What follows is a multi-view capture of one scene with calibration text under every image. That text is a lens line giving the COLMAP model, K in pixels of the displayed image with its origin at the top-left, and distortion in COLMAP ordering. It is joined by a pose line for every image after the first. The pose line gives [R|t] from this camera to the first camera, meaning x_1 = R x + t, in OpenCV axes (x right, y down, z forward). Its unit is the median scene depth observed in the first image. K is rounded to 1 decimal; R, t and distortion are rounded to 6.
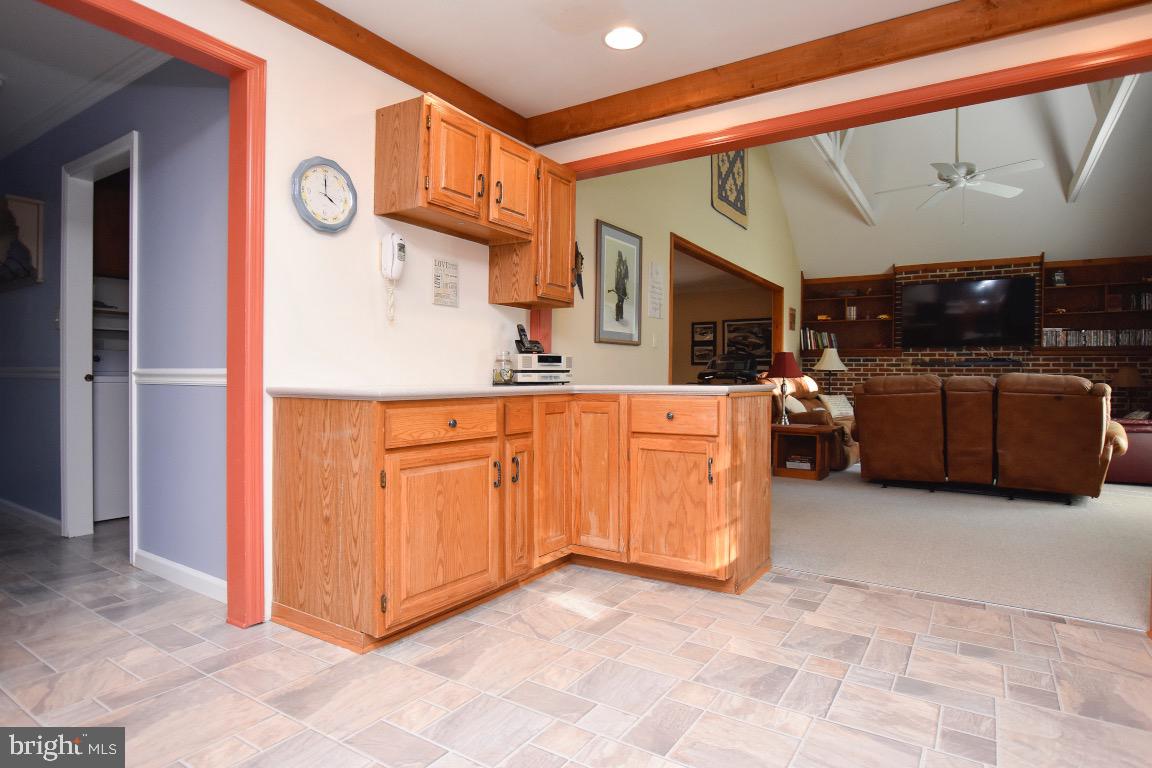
lens RADIAL K [[624.1, 0, 578.4], [0, 624.1, 387.8], [0, 0, 1]] dist [-0.022488, 0.002449]
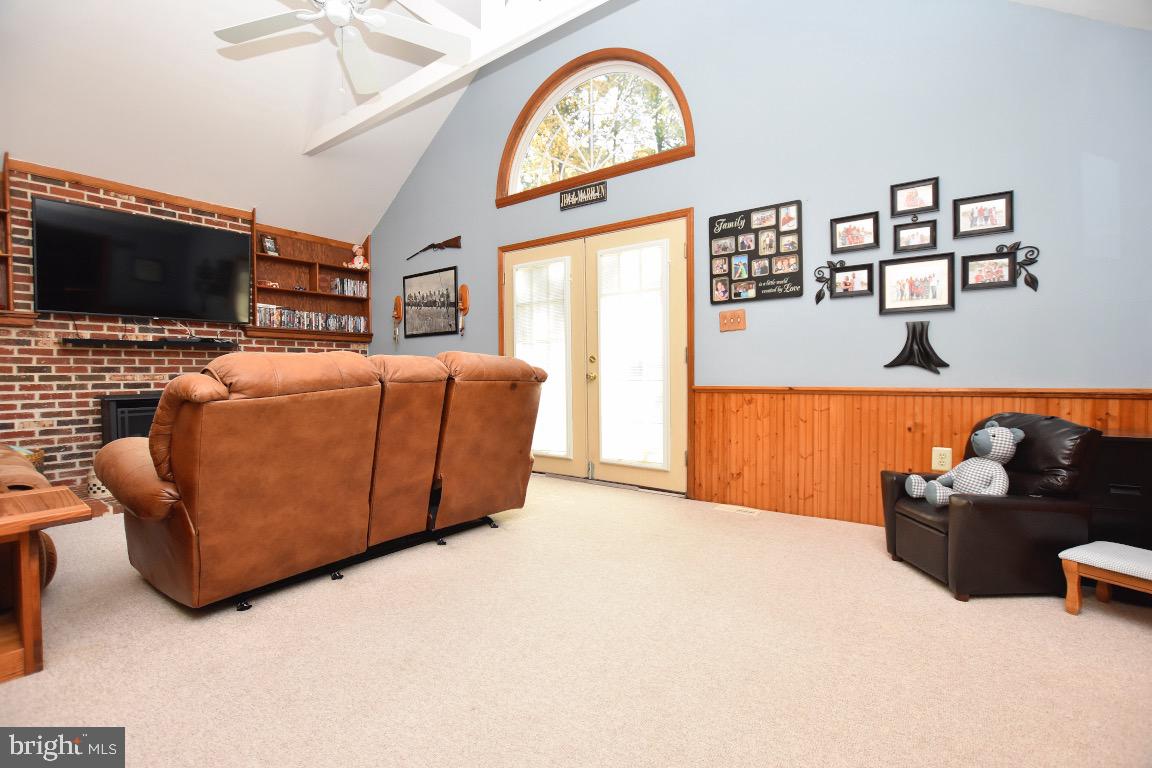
lens RADIAL K [[509.1, 0, 580.4], [0, 509.1, 384.3], [0, 0, 1]] dist [-0.022628, 0.000947]
pose [[0.051951, -0.035777, 0.998009, 0.116285], [0.025338, 0.999084, 0.034497, -0.002952], [-0.998328, 0.023495, 0.052810, 0.556062]]
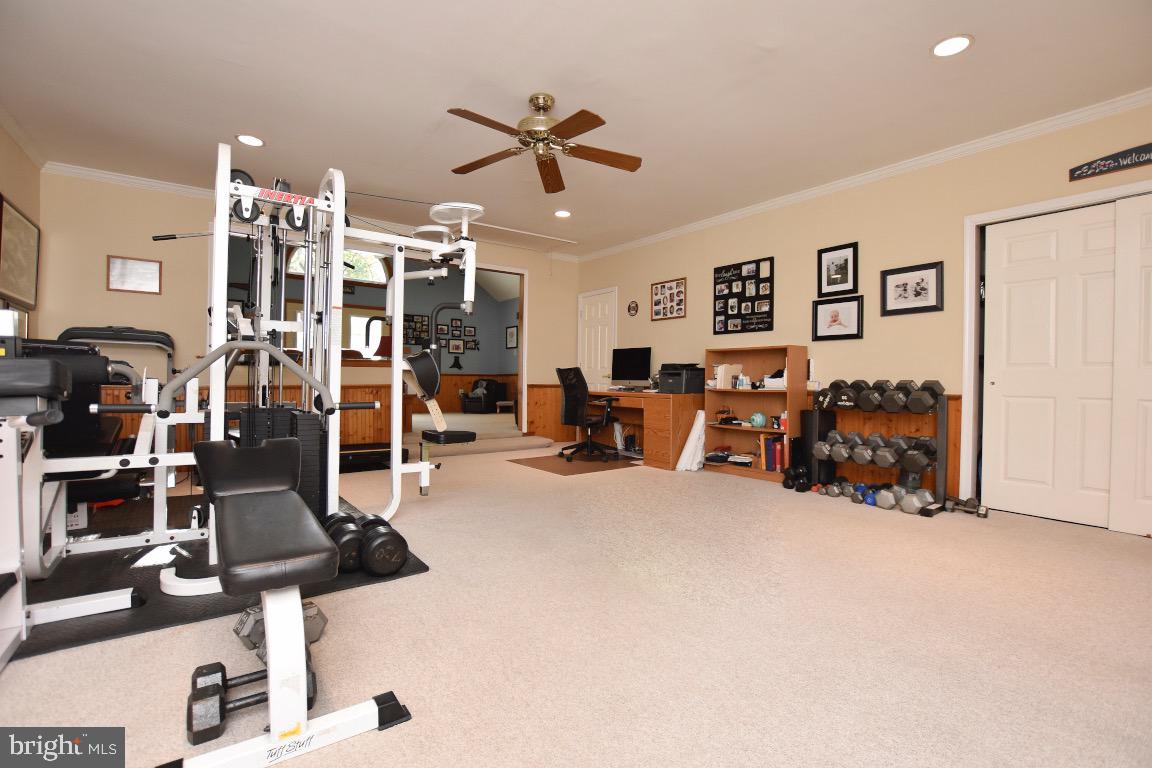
lens RADIAL K [[519.8, 0, 581.0], [0, 519.8, 384.3], [0, 0, 1]] dist [-0.028803, 0.000970]
pose [[-0.939744, -0.026027, 0.340886, -0.326116], [-0.018122, 0.999488, 0.026355, 0.004181], [-0.341398, 0.018589, -0.939735, 1.587475]]
